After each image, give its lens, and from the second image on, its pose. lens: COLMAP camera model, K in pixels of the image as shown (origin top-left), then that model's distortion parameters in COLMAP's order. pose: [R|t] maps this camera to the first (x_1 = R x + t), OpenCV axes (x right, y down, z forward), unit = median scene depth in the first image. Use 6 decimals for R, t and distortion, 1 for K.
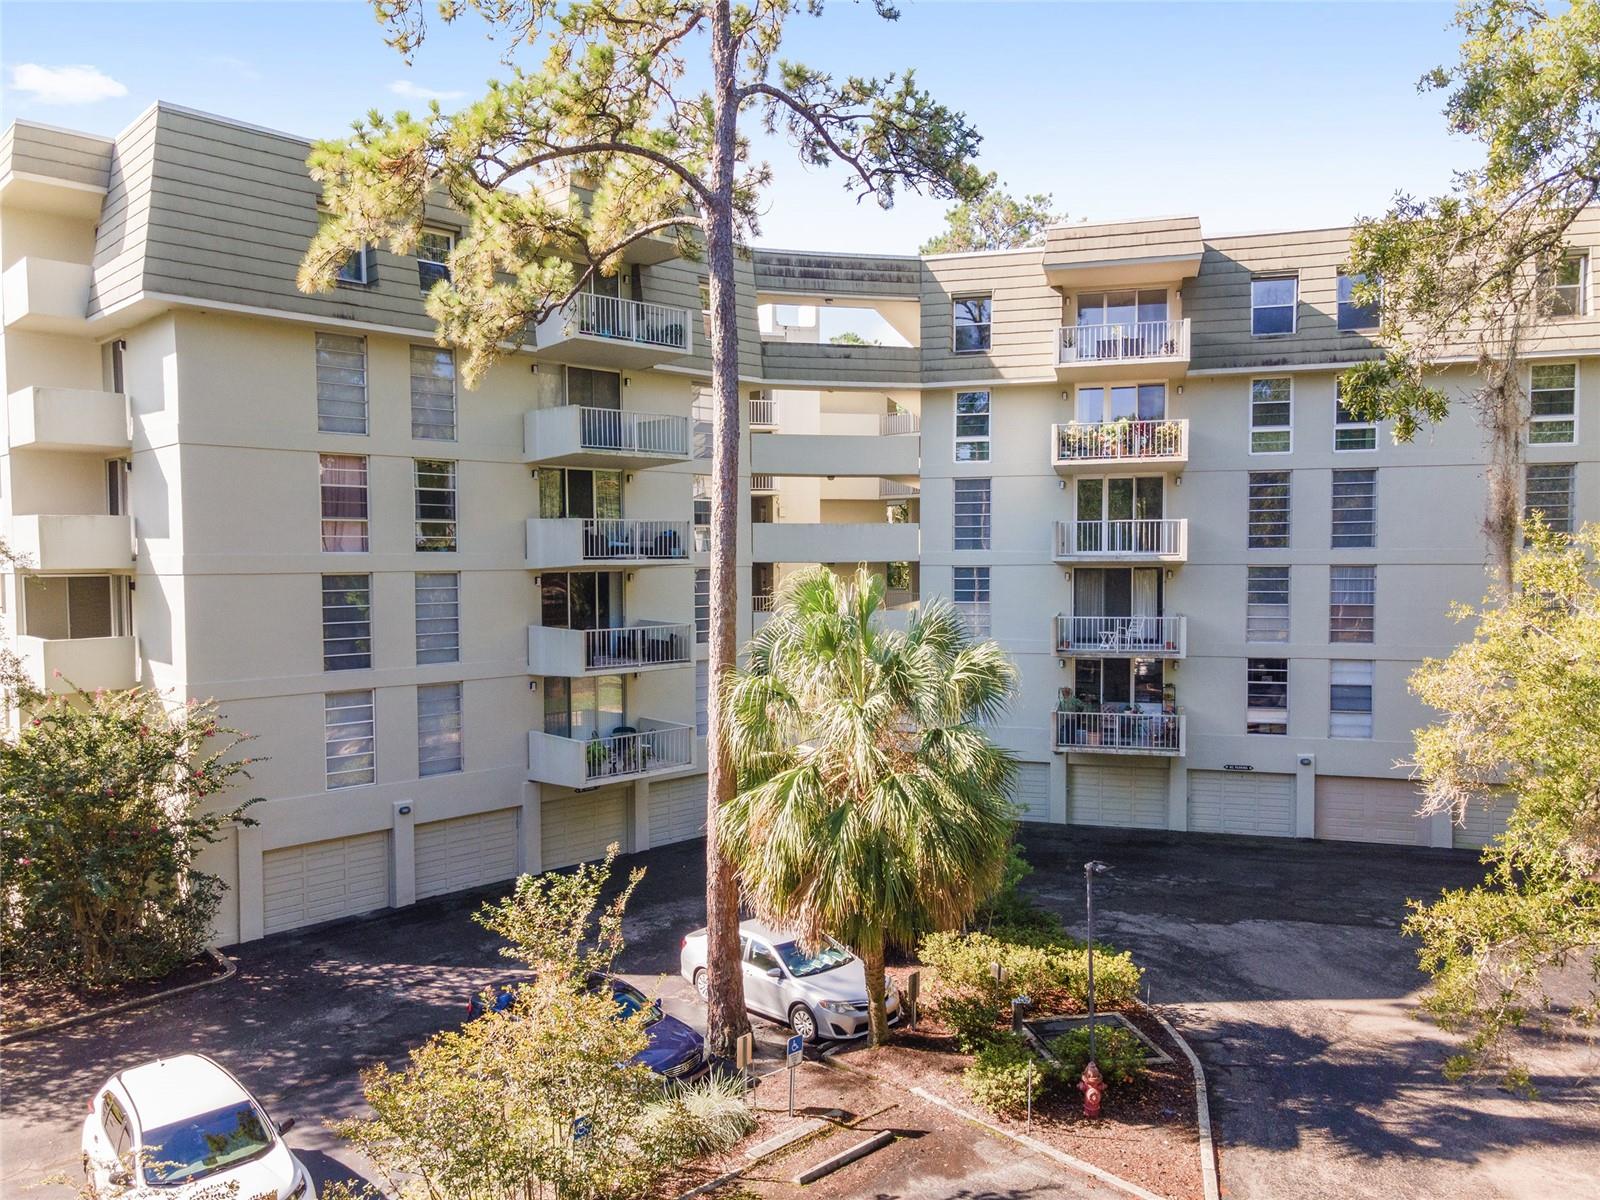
lens RADIAL K [[1152.4, 0, 794.4], [0, 1152.4, 599.1], [0, 0, 1]] dist [0.001157, 0.043007]
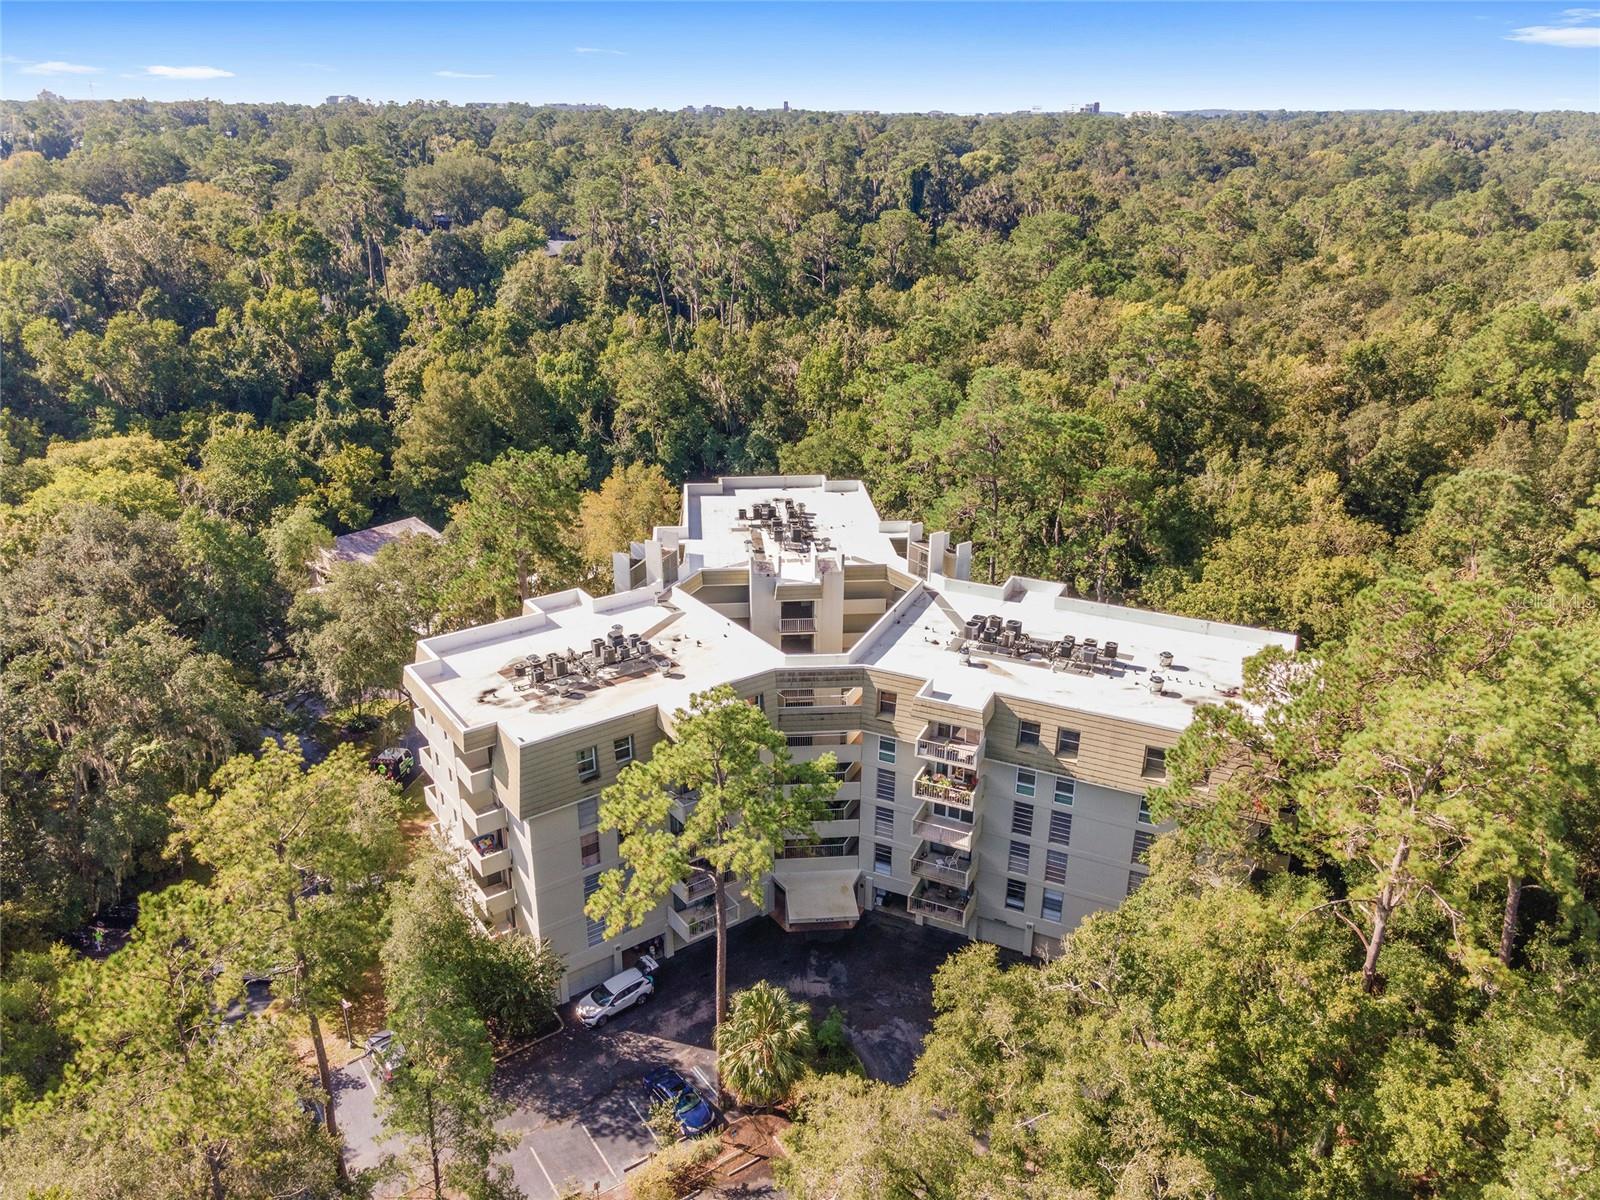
lens RADIAL K [[1152.4, 0, 794.4], [0, 1152.4, 599.1], [0, 0, 1]] dist [0.001157, 0.043007]
pose [[0.988710, 0.067175, -0.133944, 0.287725], [-0.018775, 0.942375, 0.334030, -1.226562], [0.148664, -0.327744, 0.932997, -0.911602]]
